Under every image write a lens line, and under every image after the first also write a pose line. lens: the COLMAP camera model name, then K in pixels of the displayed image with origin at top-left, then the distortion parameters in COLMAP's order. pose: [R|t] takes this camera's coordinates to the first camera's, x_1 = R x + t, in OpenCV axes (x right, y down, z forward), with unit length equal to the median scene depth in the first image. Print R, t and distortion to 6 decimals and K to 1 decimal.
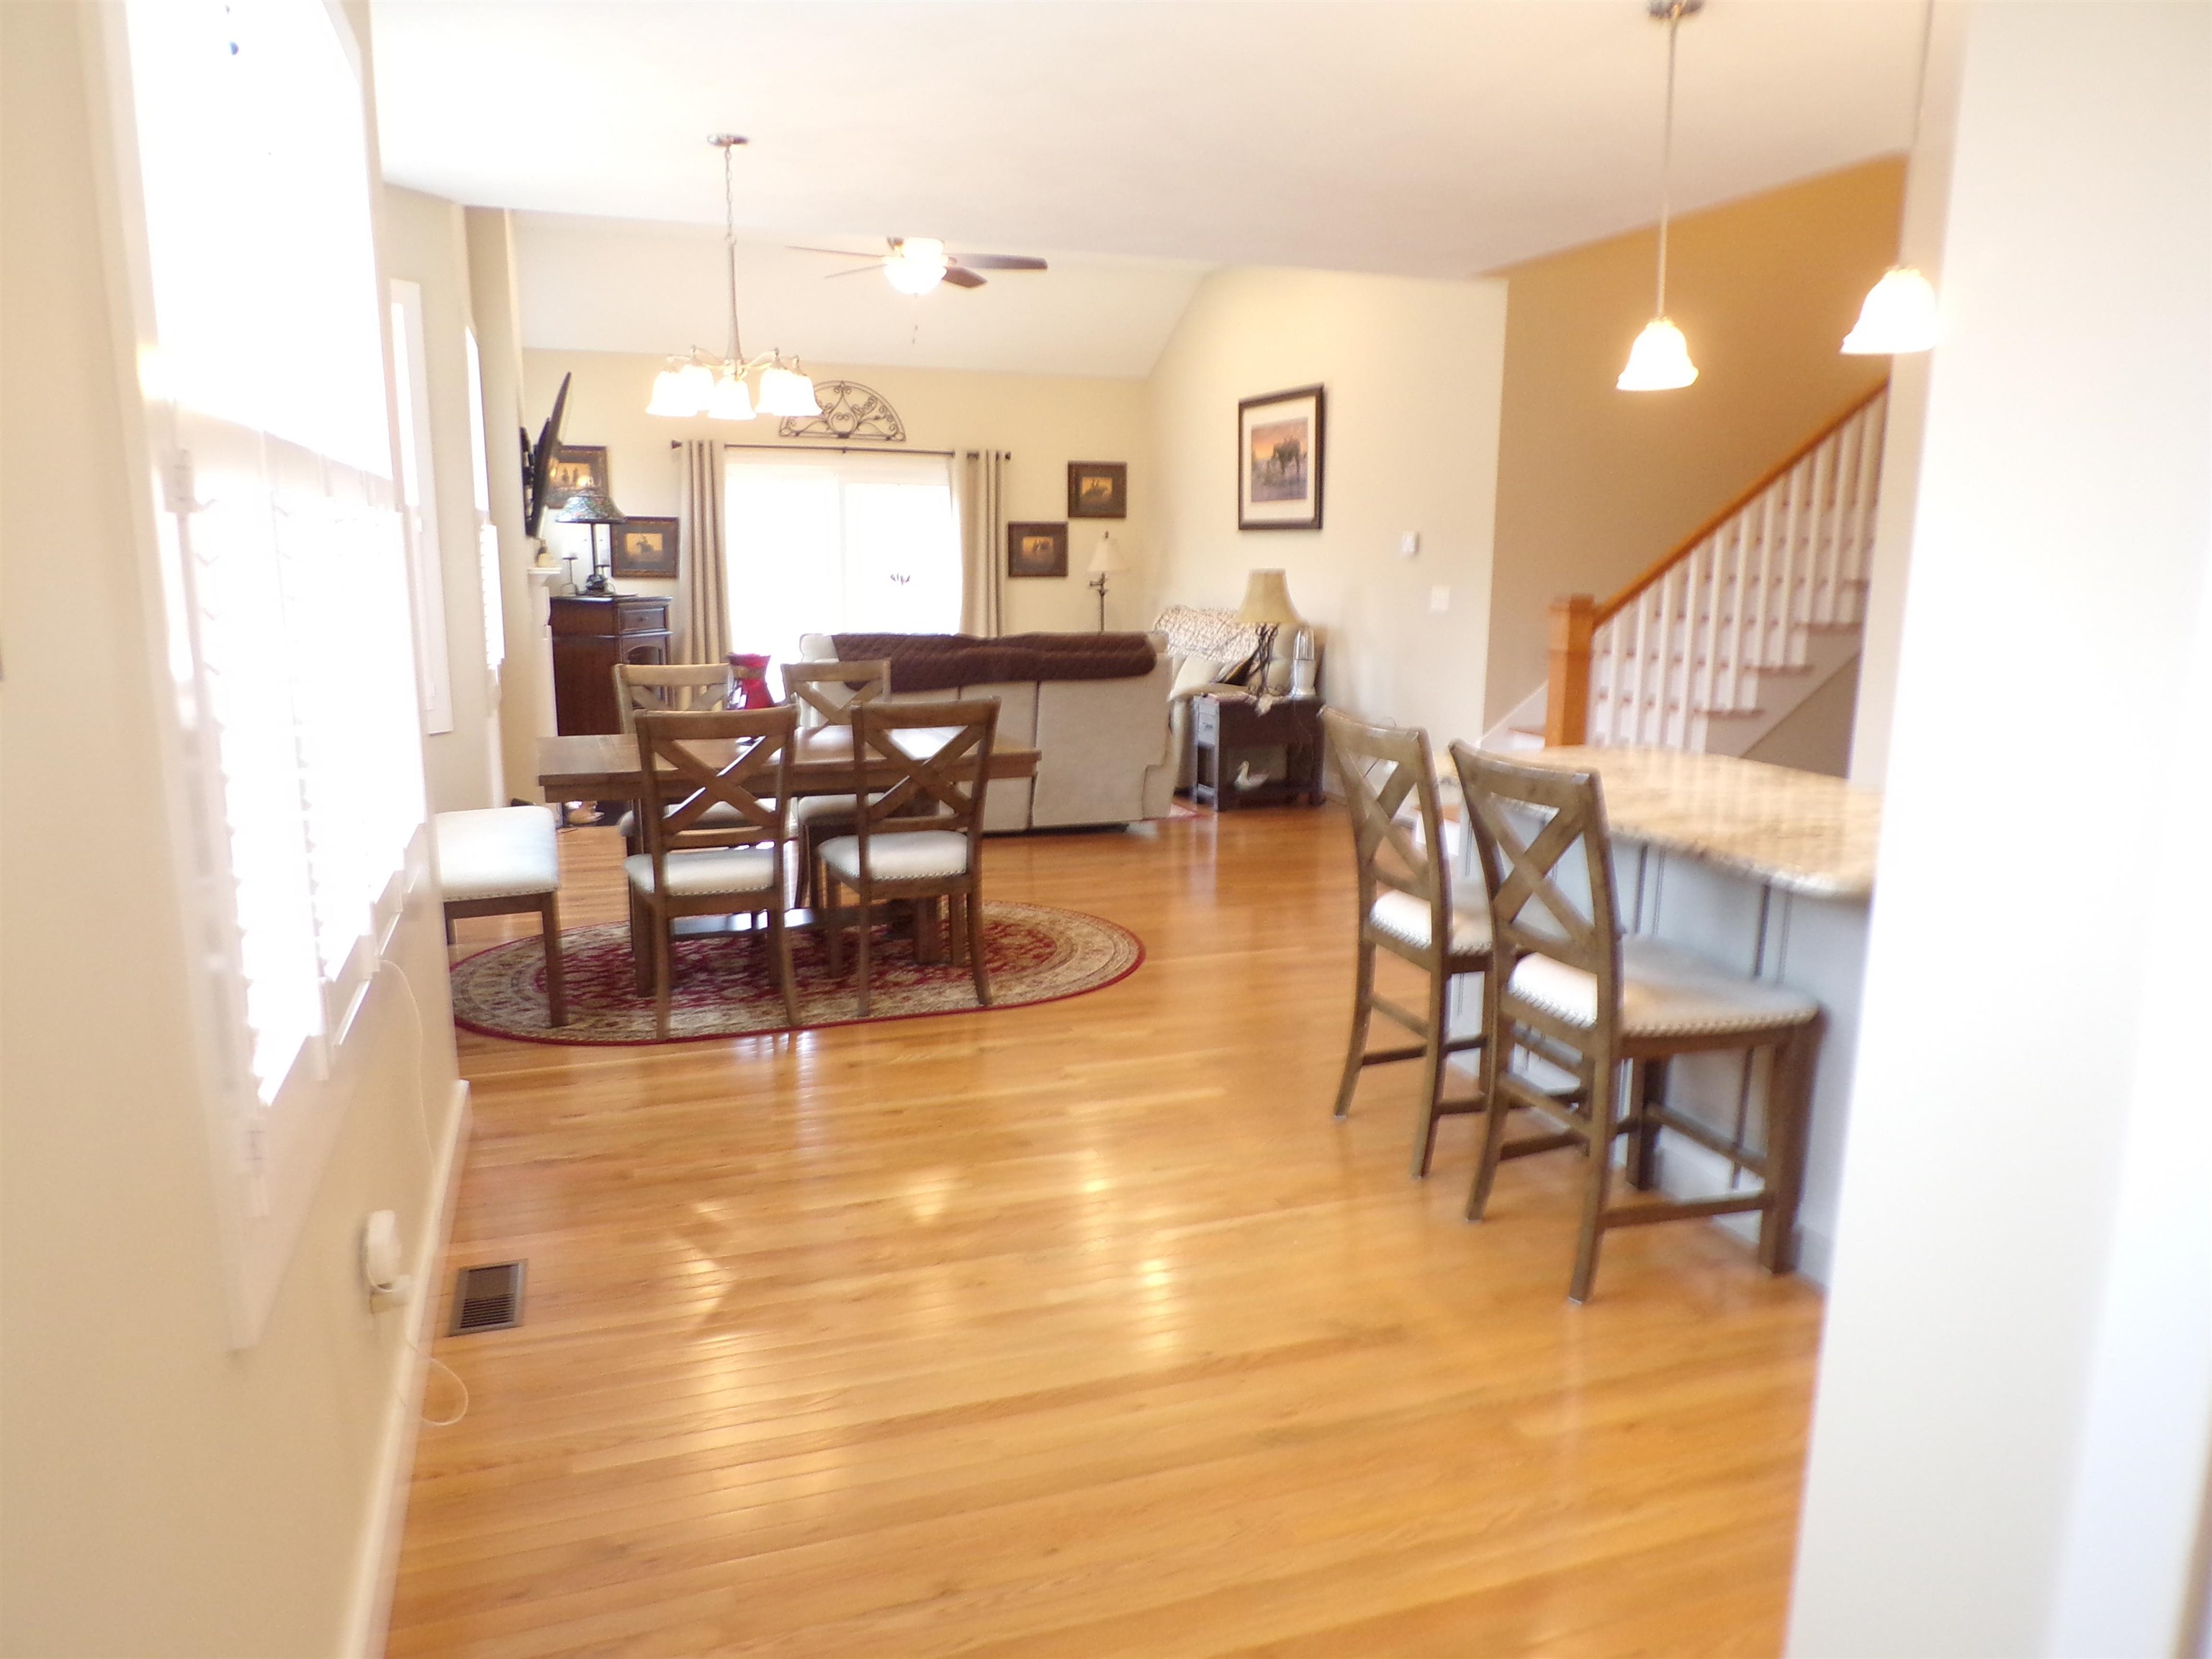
lens RADIAL K [[1501.6, 0, 1099.7], [0, 1501.6, 830.4], [0, 0, 1]] dist [-0.024754, 0.026965]
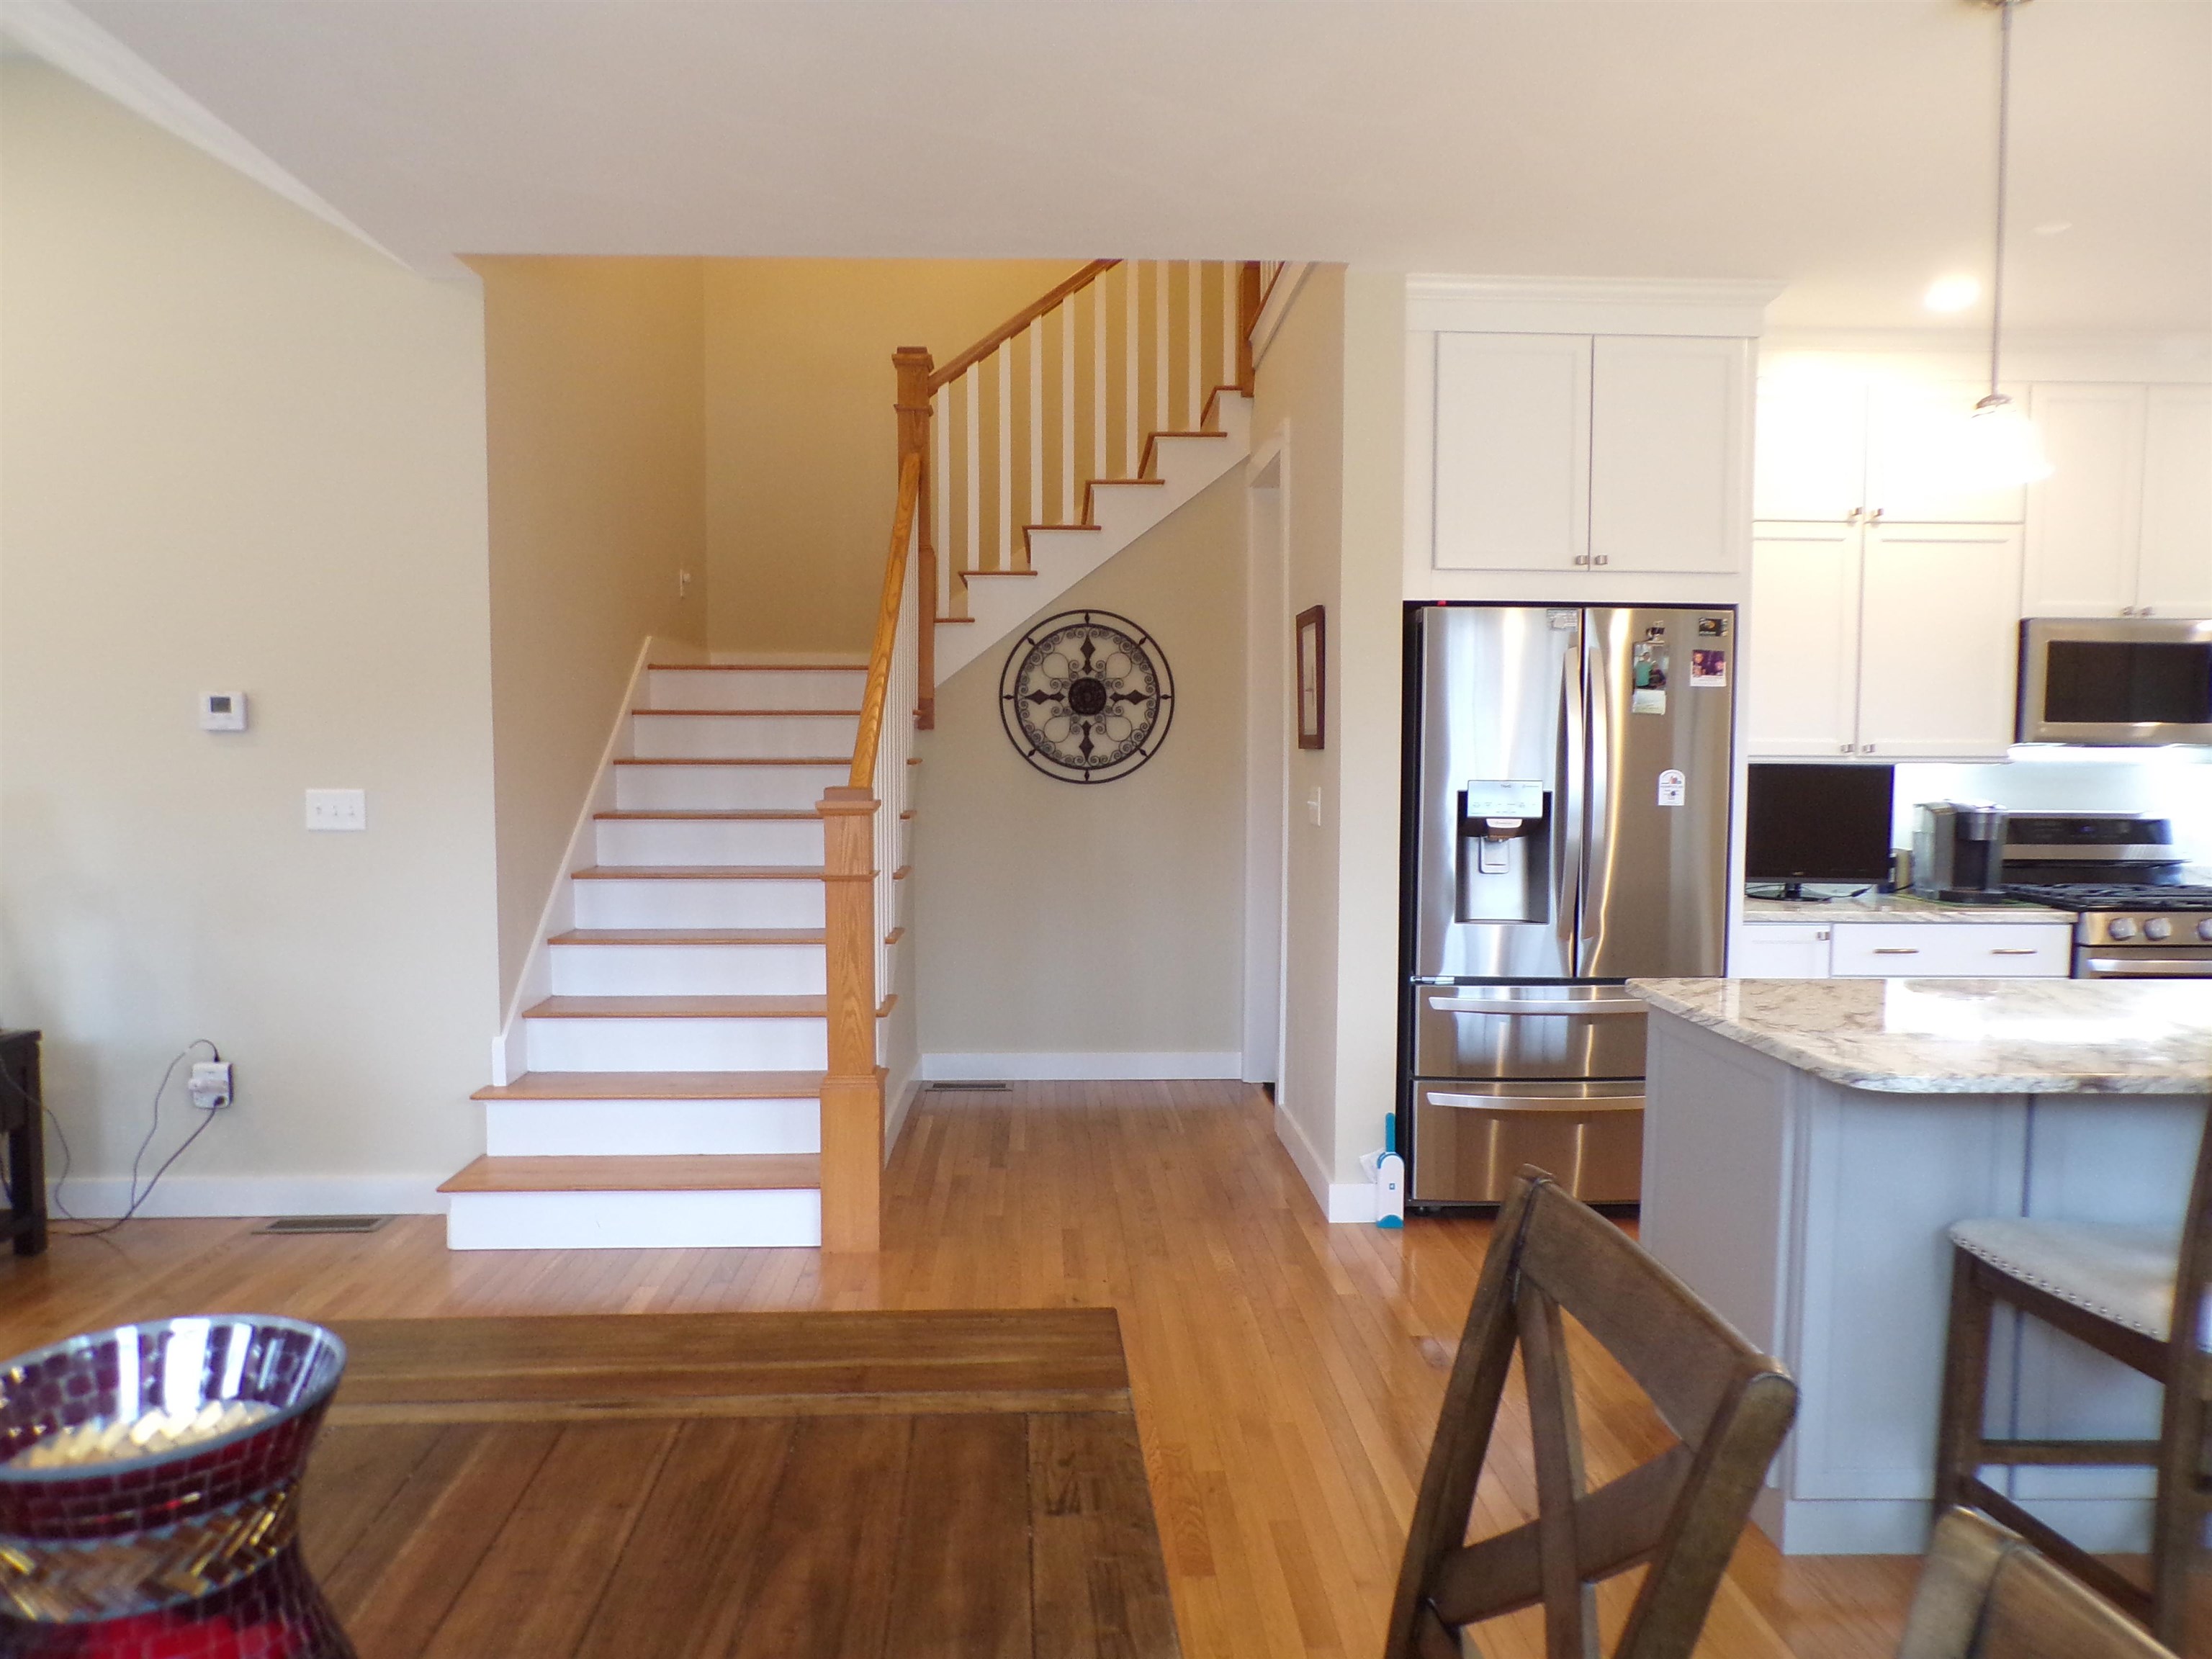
lens RADIAL K [[1501.6, 0, 1103.7], [0, 1501.6, 837.6], [0, 0, 1]] dist [-0.024754, 0.026965]
pose [[0.302126, -0.071291, 0.950598, -0.343957], [0.177831, 0.983909, 0.017269, -0.162828], [-0.936534, 0.163828, 0.309943, 0.892162]]
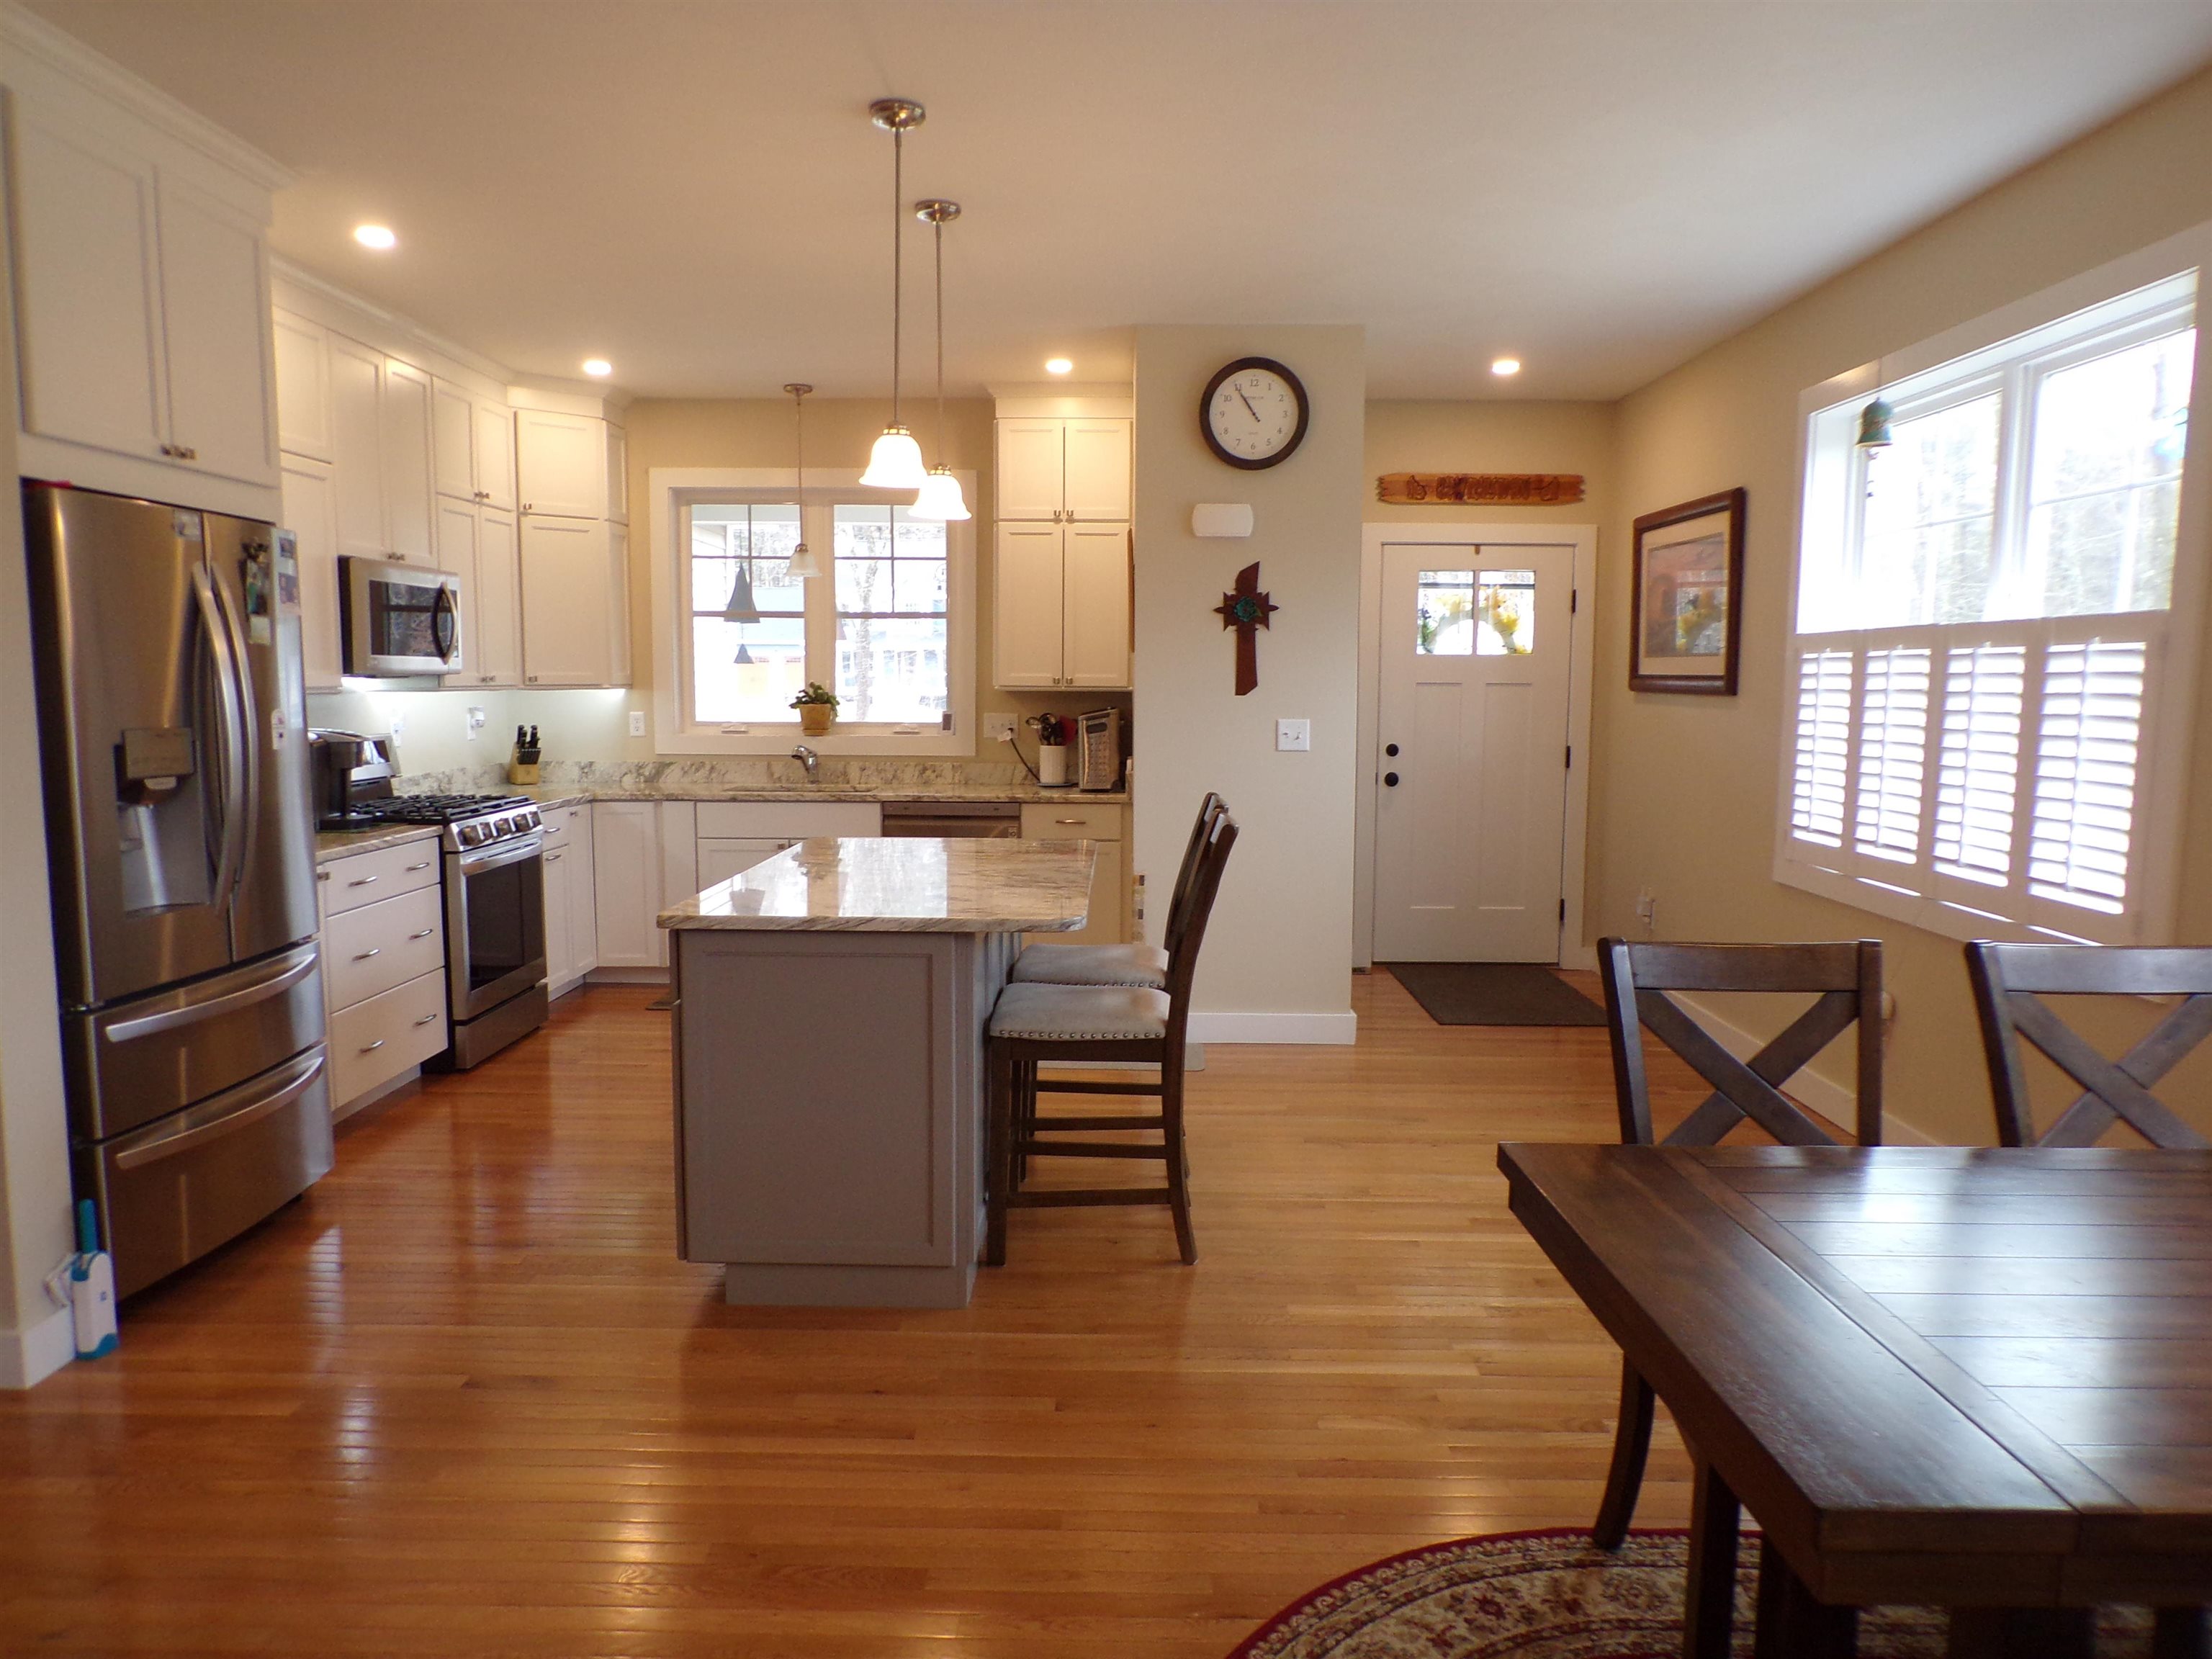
lens RADIAL K [[1501.6, 0, 1107.5], [0, 1501.6, 828.9], [0, 0, 1]] dist [-0.024754, 0.026965]
pose [[-0.935647, -0.055092, 0.348610, -0.081818], [0.047951, 0.958740, 0.280210, -0.262864], [-0.349664, 0.278894, -0.894401, 1.398647]]
